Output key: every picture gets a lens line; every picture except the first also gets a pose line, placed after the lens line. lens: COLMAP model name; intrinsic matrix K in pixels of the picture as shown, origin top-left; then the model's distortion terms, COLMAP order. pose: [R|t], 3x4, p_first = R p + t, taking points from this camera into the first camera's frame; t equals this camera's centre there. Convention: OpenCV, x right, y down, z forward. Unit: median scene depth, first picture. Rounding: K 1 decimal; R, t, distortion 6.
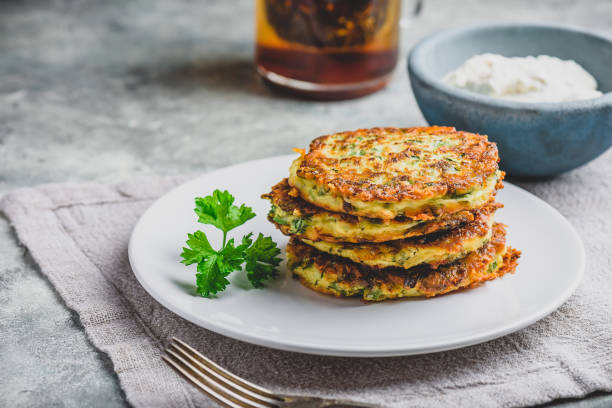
lens RADIAL K [[2157.0, 0, 306.0], [0, 2157.0, 204.0], [0, 0, 1]] dist [-0.145422, 0.767681]
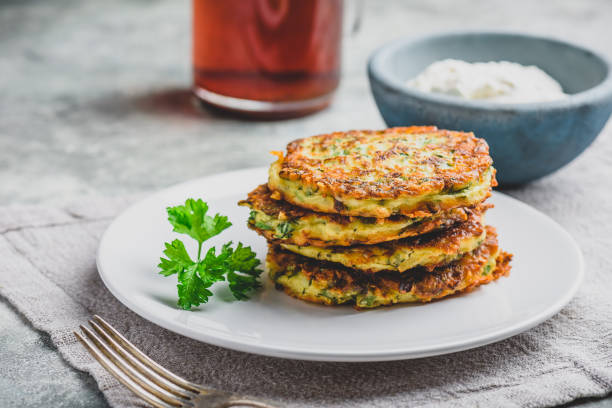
lens RADIAL K [[2157.0, 0, 306.0], [0, 2157.0, 204.0], [0, 0, 1]] dist [-0.145422, 0.767681]
pose [[0.994843, -0.029843, 0.096942, -0.084119], [0.035027, 0.998021, -0.052231, 0.047780], [-0.095191, 0.055357, 0.993919, 0.070097]]
